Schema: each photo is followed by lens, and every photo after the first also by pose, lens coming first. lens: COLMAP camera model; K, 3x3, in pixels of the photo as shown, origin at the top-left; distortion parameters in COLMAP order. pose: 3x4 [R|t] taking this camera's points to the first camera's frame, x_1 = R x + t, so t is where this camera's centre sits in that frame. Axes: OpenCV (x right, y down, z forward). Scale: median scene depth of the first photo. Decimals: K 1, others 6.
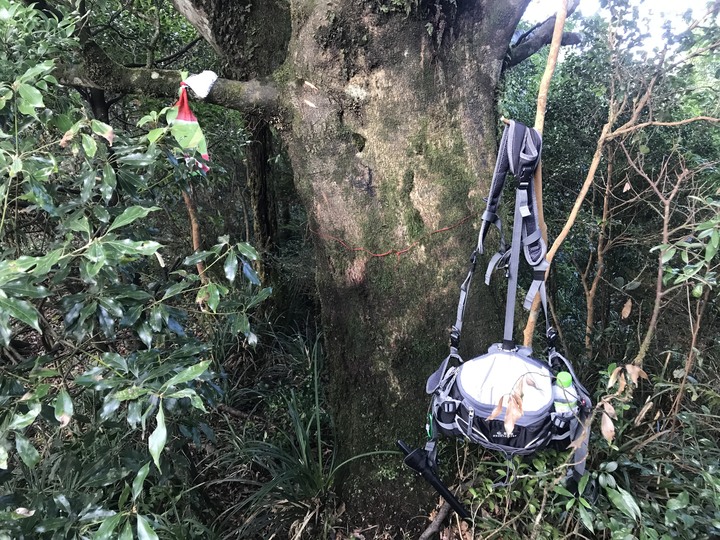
lens RADIAL K [[608.9, 0, 360.7], [0, 608.9, 268.9], [0, 0, 1]] dist [0.044641, 0.008384]
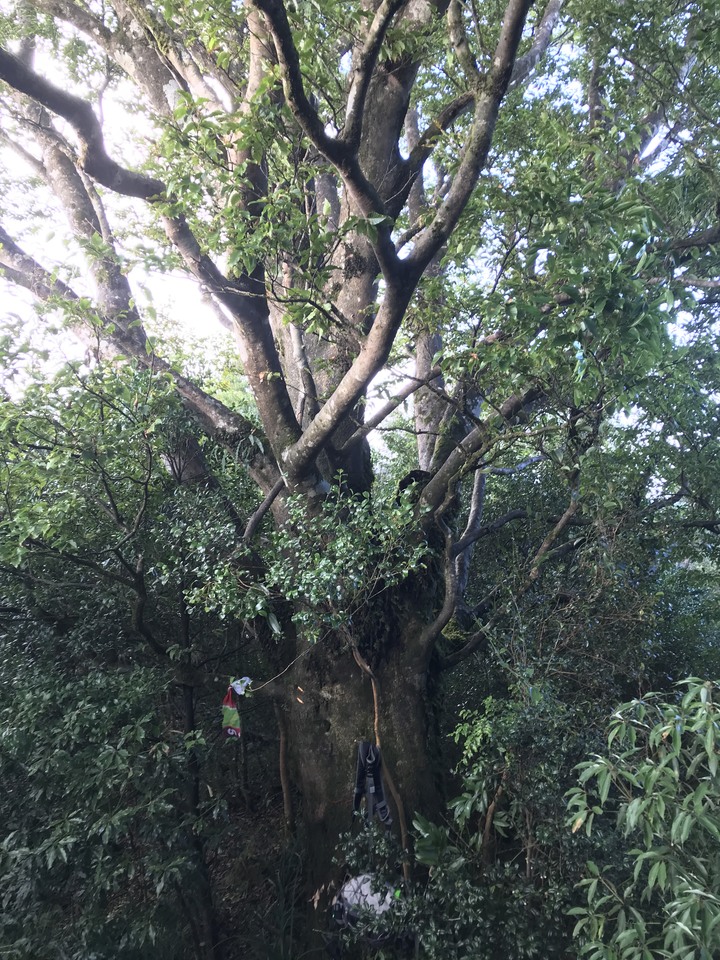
lens RADIAL K [[811.8, 0, 358.5], [0, 811.8, 479.5], [0, 0, 1]] dist [0.044641, 0.008384]
pose [[0.966118, -0.017707, -0.257492, 0.656058], [-0.068611, 0.944129, -0.322355, -0.134007], [0.248813, 0.329100, 0.910926, -1.182809]]
